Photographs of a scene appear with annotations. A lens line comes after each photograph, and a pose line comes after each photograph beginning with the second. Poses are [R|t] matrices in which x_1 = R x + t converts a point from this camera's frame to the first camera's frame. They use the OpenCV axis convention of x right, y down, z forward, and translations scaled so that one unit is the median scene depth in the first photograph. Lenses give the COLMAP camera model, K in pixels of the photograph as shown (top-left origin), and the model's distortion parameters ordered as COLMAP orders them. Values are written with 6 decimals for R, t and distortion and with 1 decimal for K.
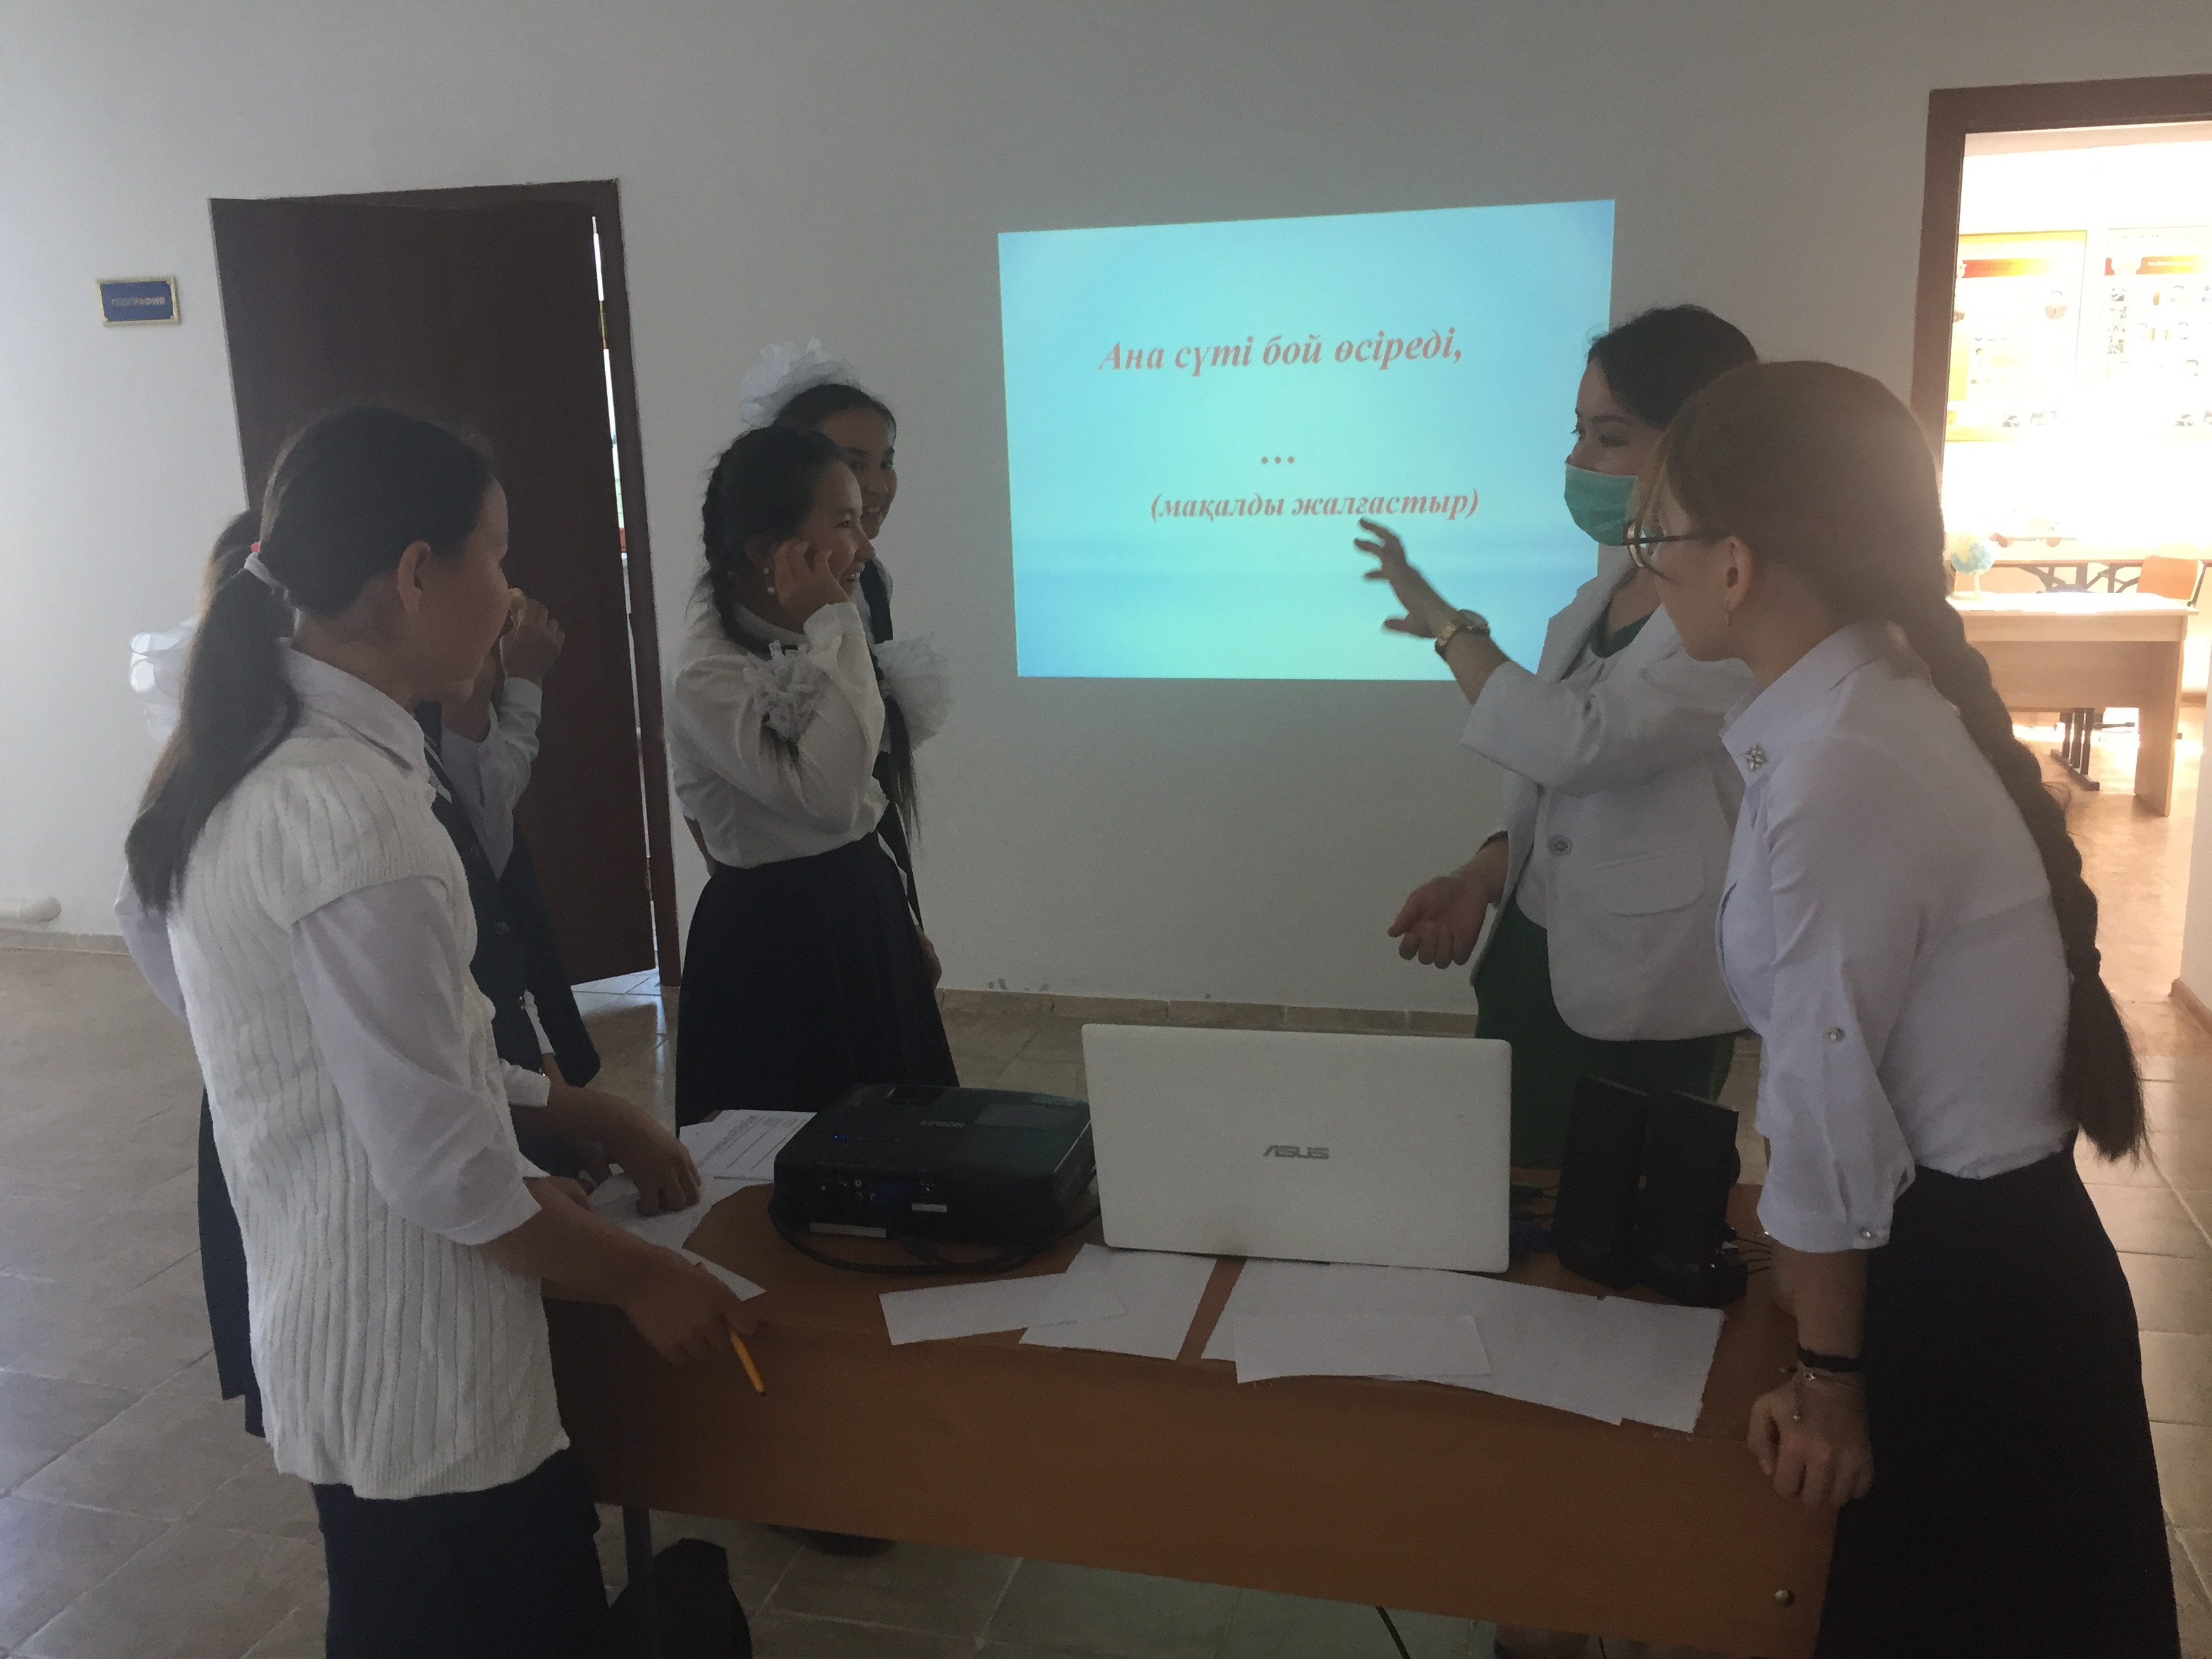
lens RADIAL K [[1913.5, 0, 1092.7], [0, 1913.5, 812.9], [0, 0, 1]] dist [0.050001, -0.075274]
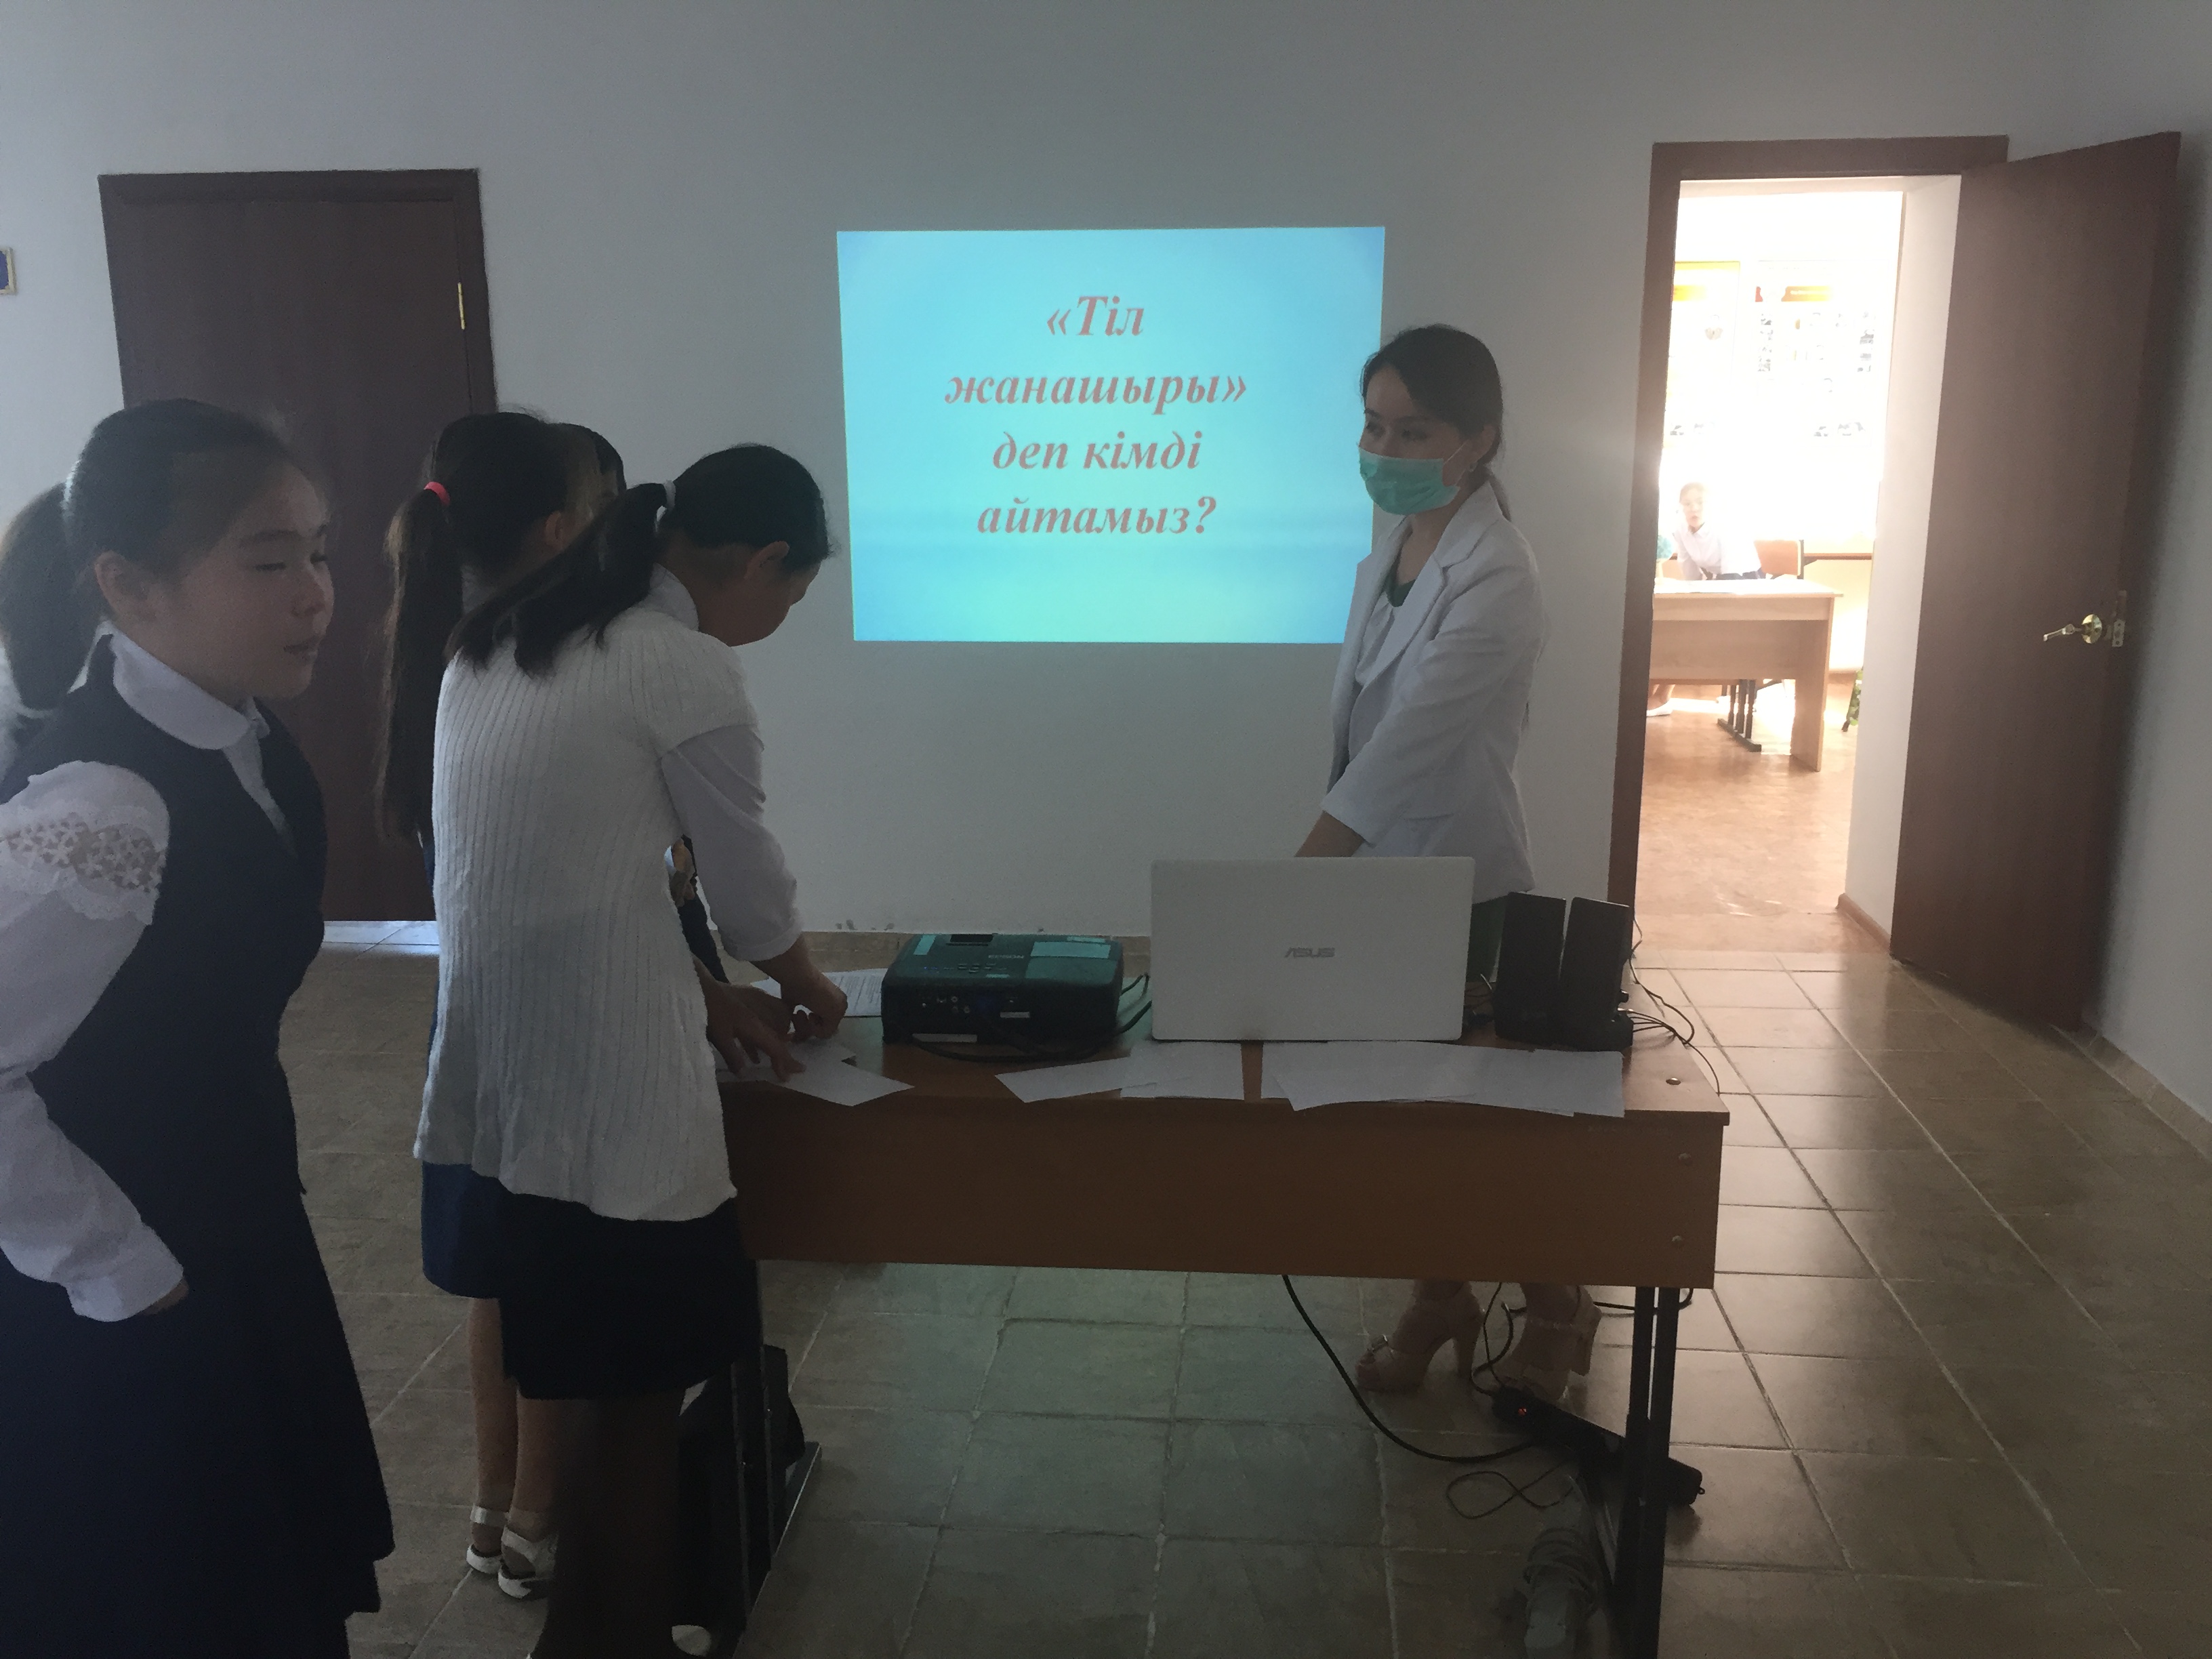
lens RADIAL K [[1913.5, 0, 1097.9], [0, 1913.5, 828.4], [0, 0, 1]] dist [0.050001, -0.075274]
pose [[0.986000, -0.014484, 0.166117, -0.088305], [0.012908, 0.999861, 0.010565, 0.024704], [-0.166247, -0.008273, 0.986049, -0.099133]]
